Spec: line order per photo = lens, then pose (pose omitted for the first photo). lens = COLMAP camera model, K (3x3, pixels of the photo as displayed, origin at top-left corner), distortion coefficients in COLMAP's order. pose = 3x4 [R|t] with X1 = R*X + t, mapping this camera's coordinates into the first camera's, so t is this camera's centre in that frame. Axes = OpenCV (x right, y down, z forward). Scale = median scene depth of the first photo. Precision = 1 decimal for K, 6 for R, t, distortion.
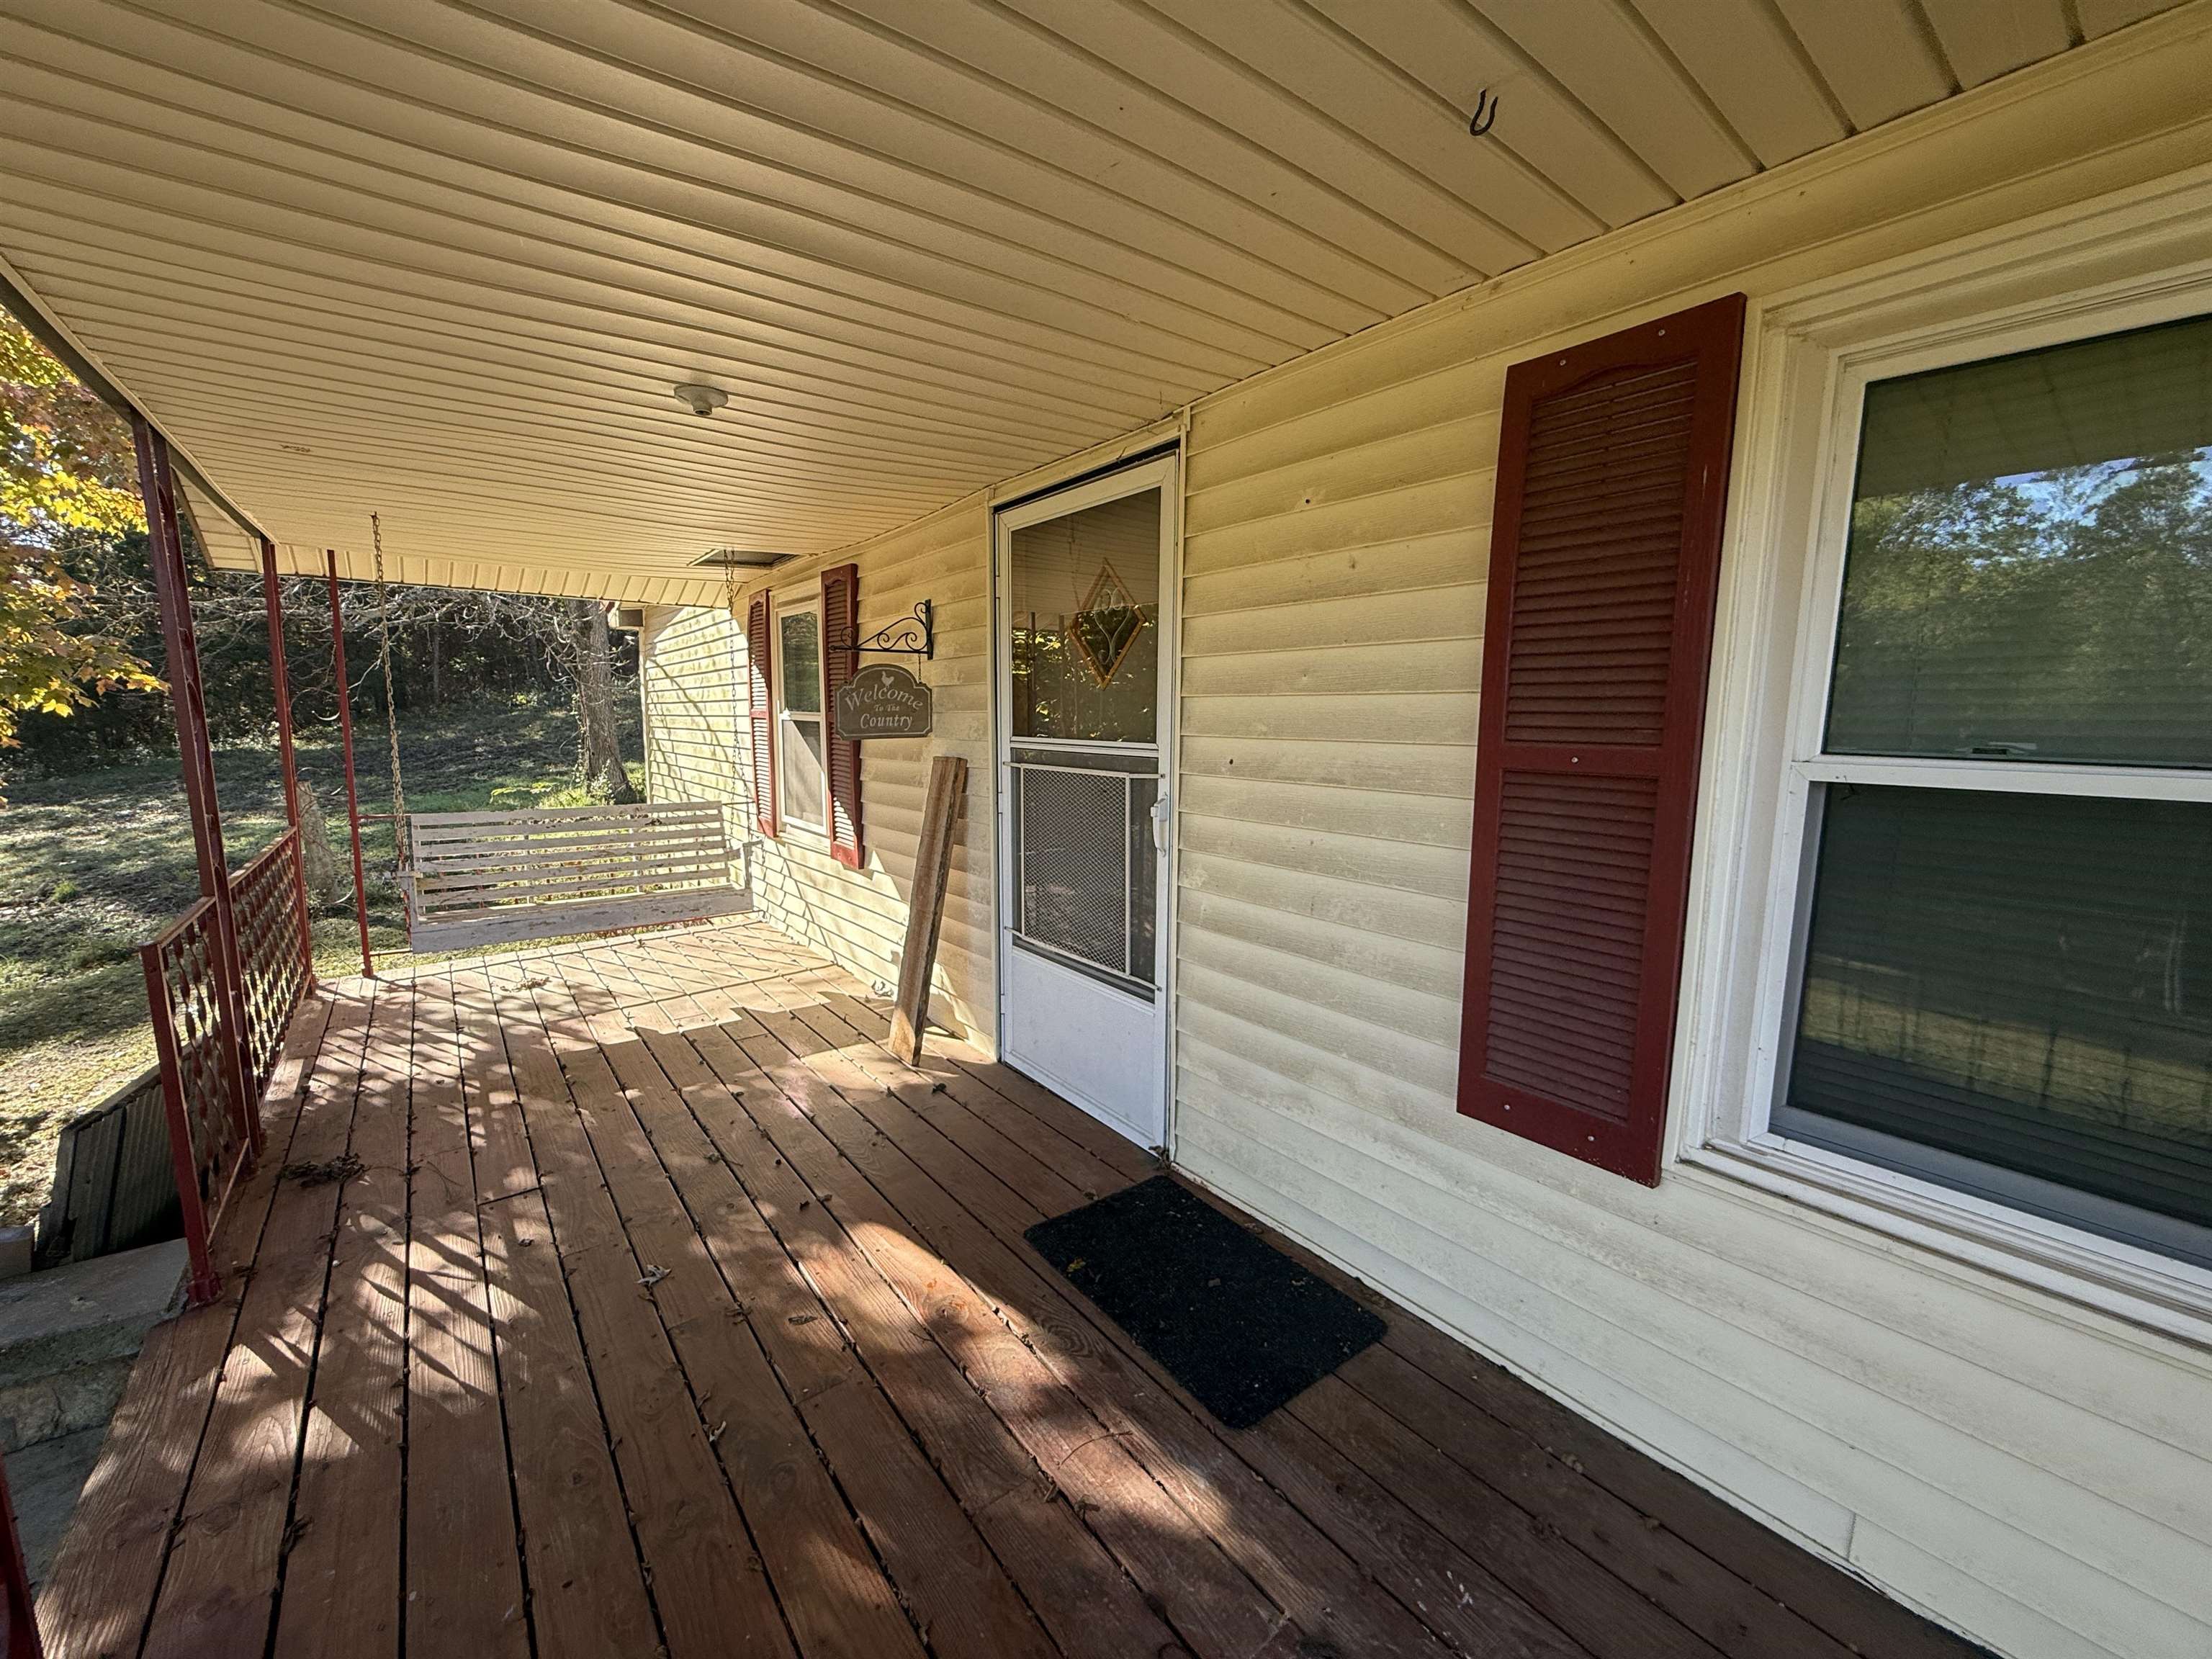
lens RADIAL K [[873.6, 0, 1106.0], [0, 873.6, 829.5], [0, 0, 1]] dist [0.000498, 0.000051]
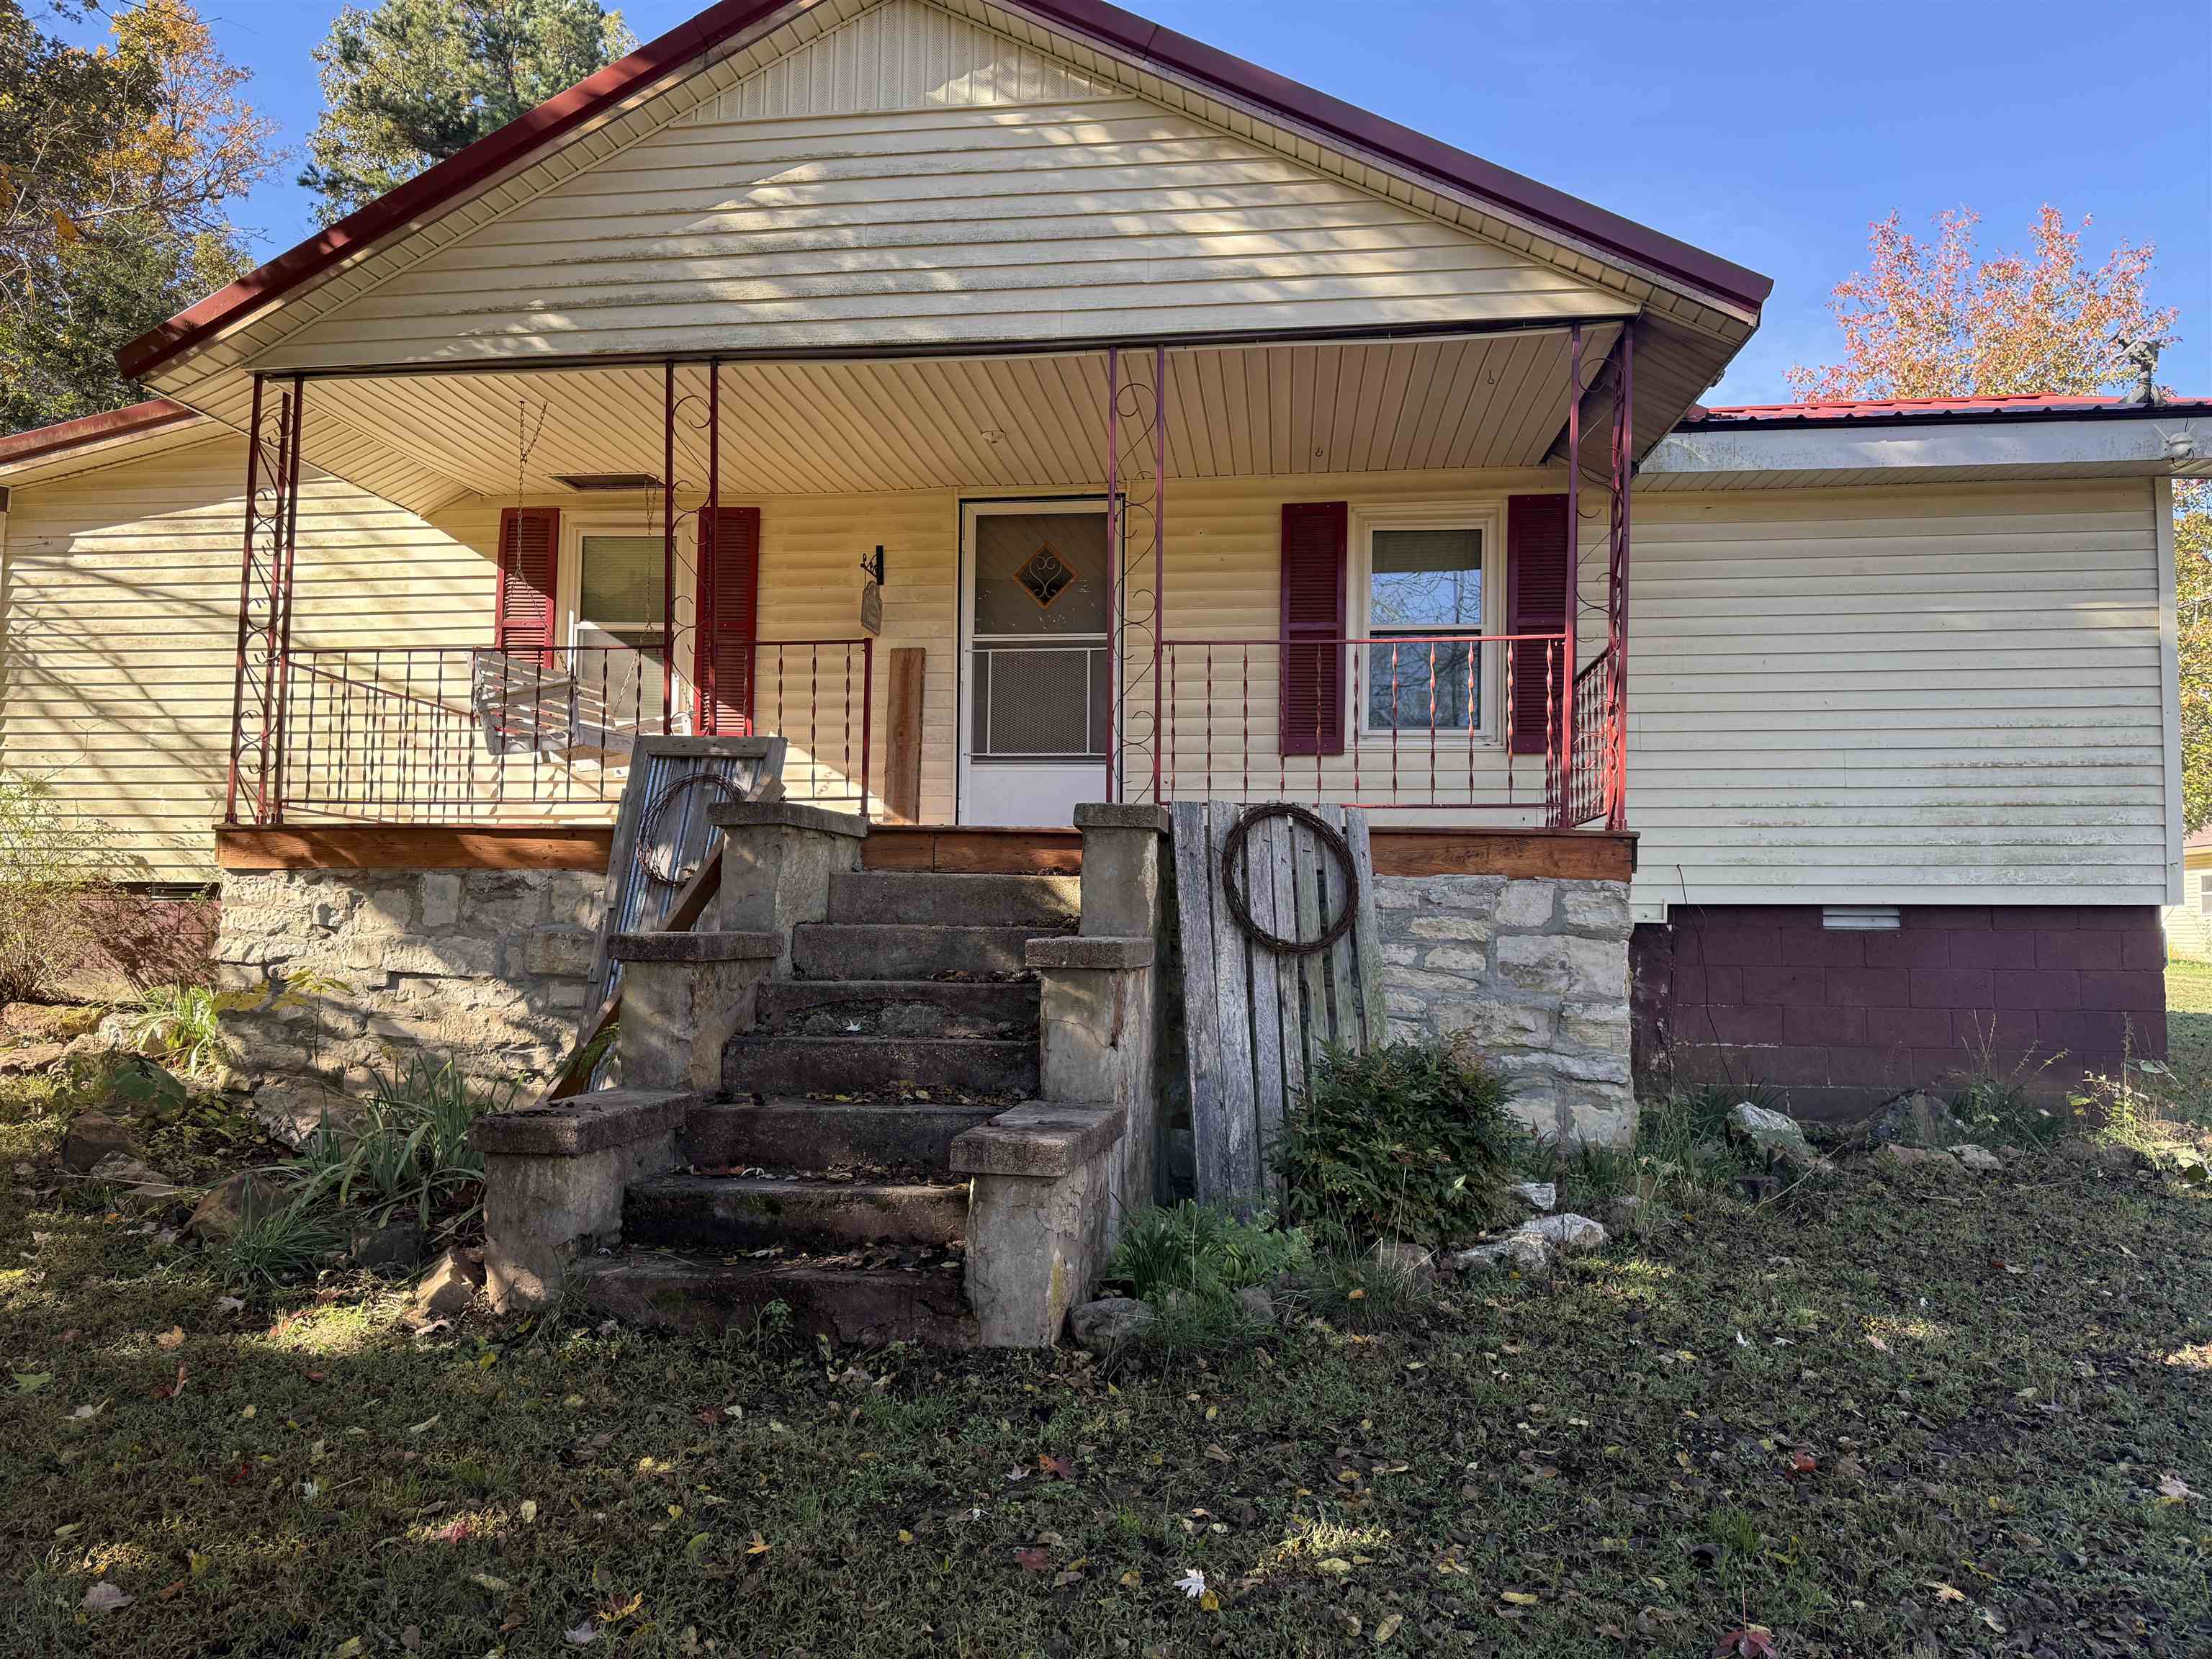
lens RADIAL K [[1516.5, 0, 1106.0], [0, 1516.5, 829.5], [0, 0, 1]] dist [0.053730, -0.001075]
pose [[0.701245, 0.036929, 0.711963, -2.000696], [0.092891, 0.985411, -0.142605, 0.702793], [-0.706843, 0.166136, 0.687584, -1.106995]]
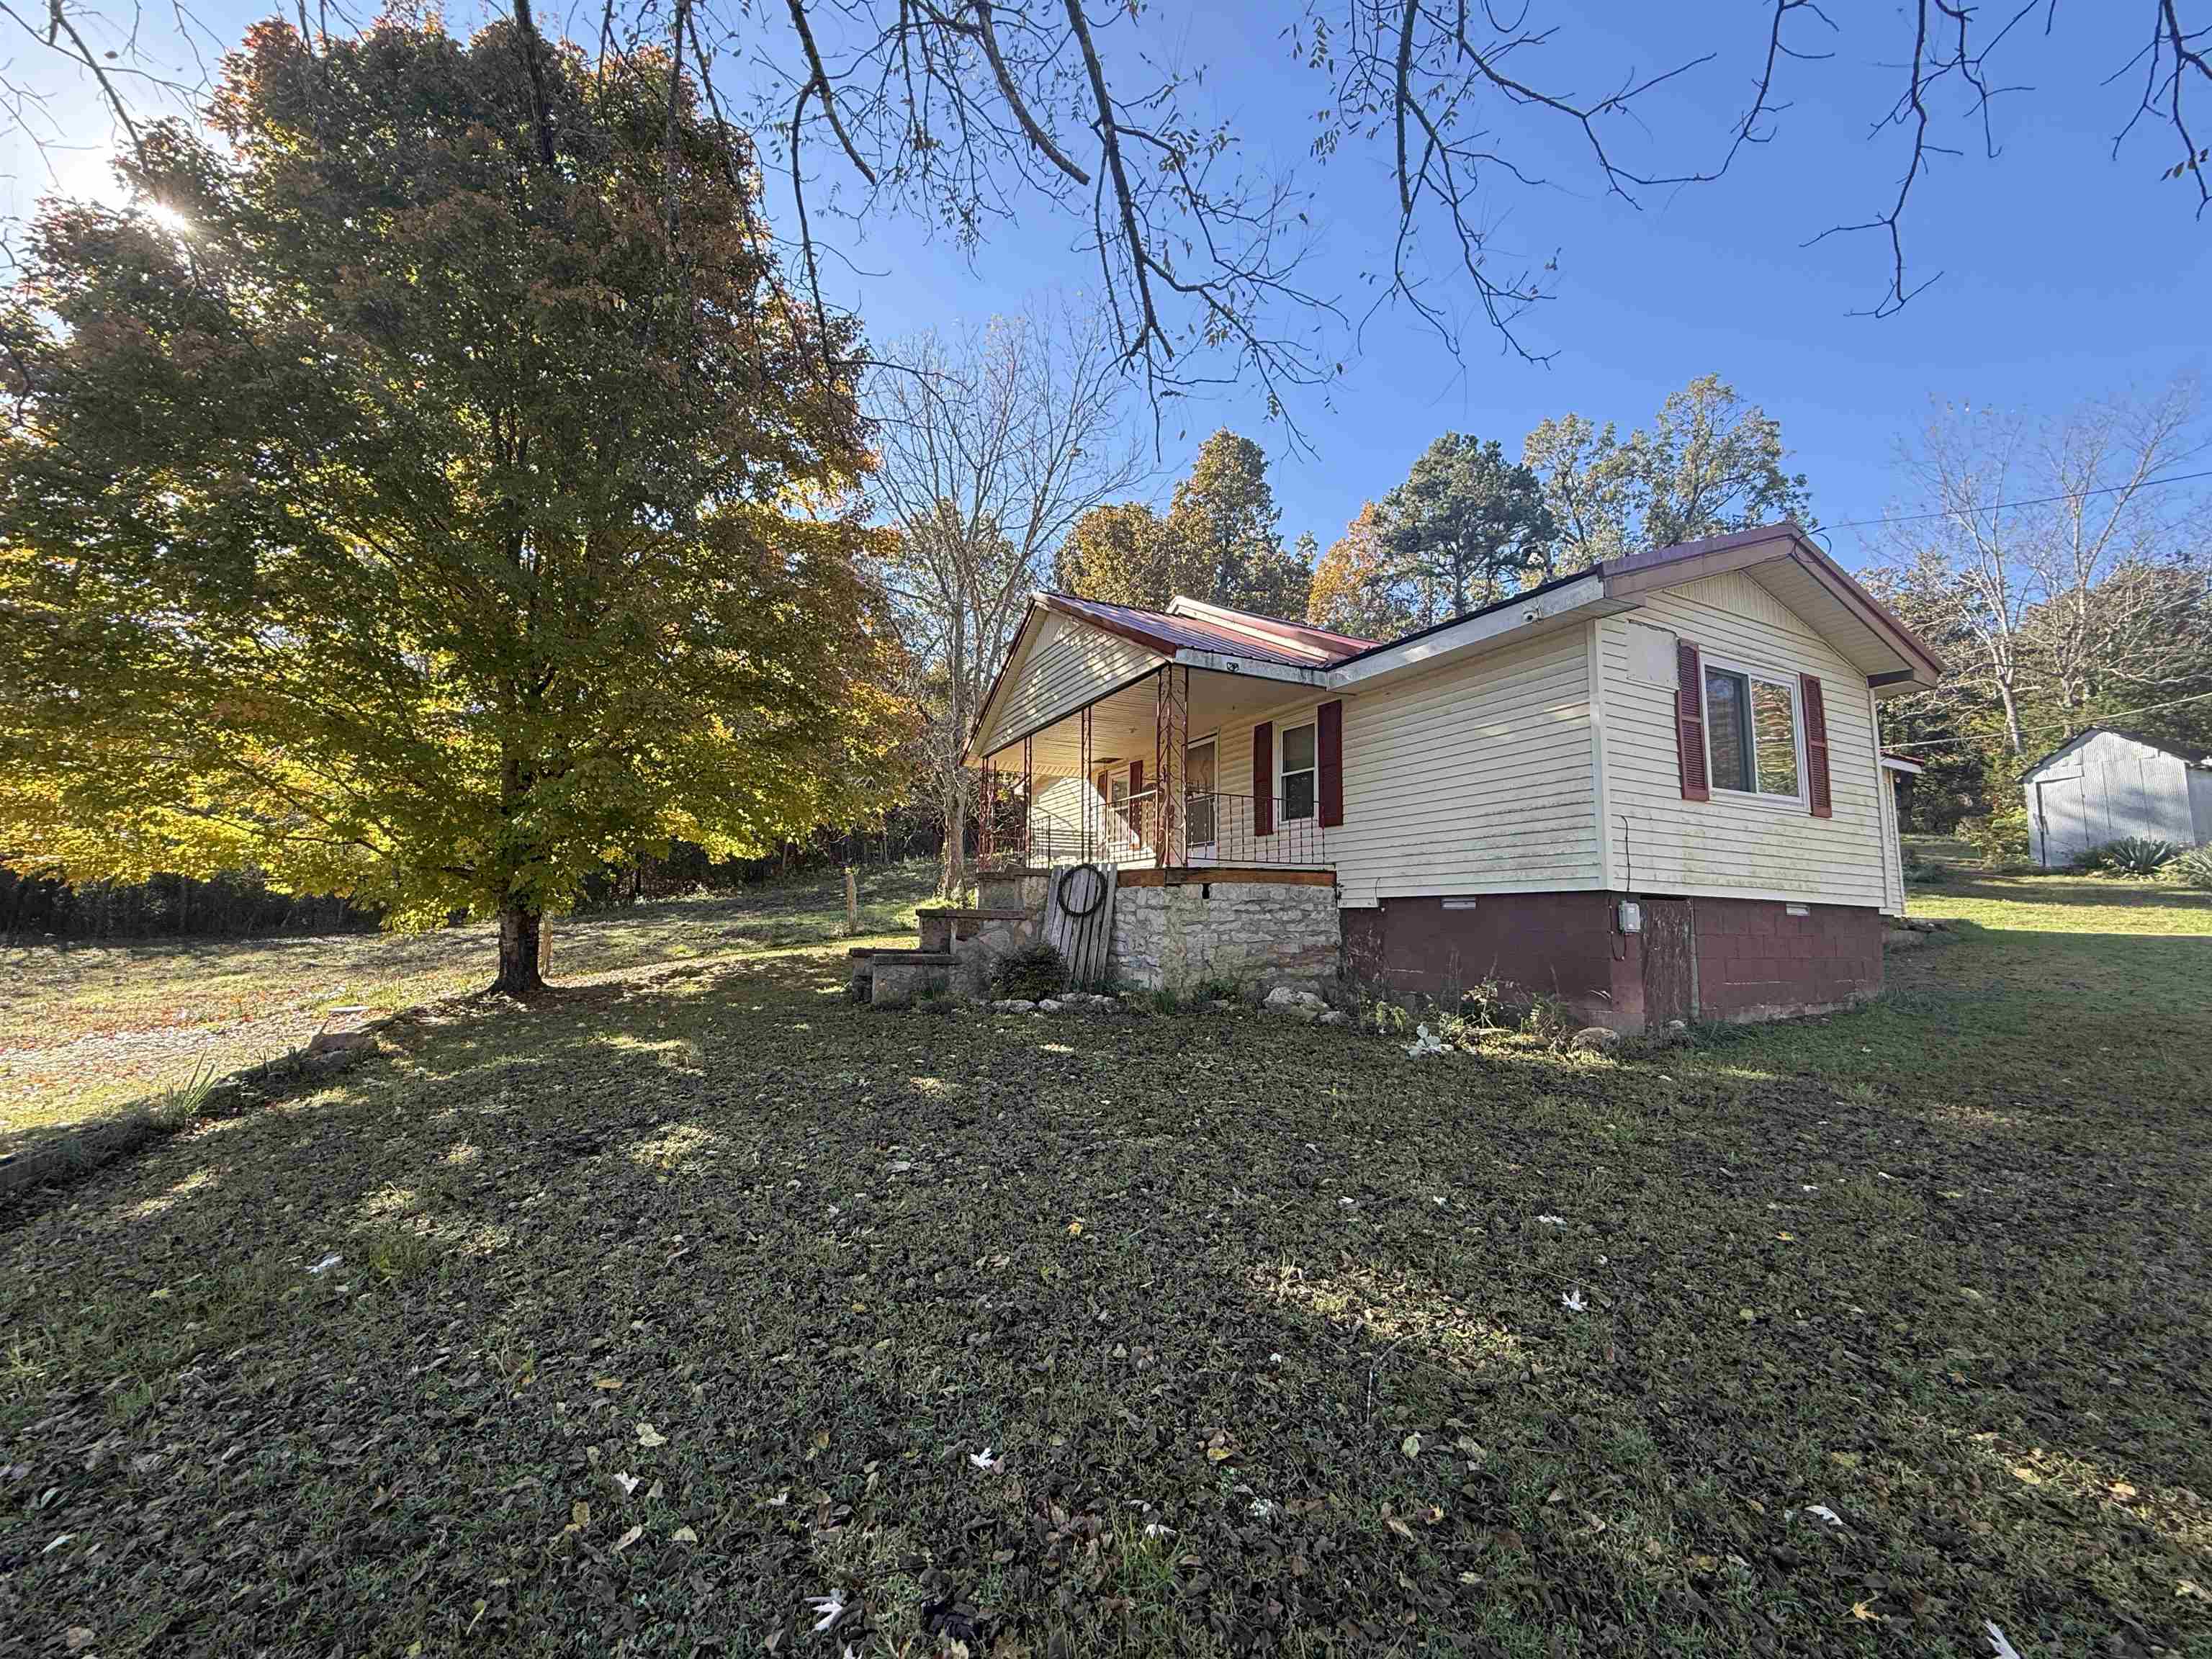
lens RADIAL K [[873.6, 0, 1106.0], [0, 873.6, 829.5], [0, 0, 1]] dist [0.000498, 0.000051]
pose [[0.980300, -0.016627, -0.196814, 0.348940], [-0.030250, 0.972056, -0.232791, 1.050489], [0.195185, 0.234159, 0.952403, -3.085739]]
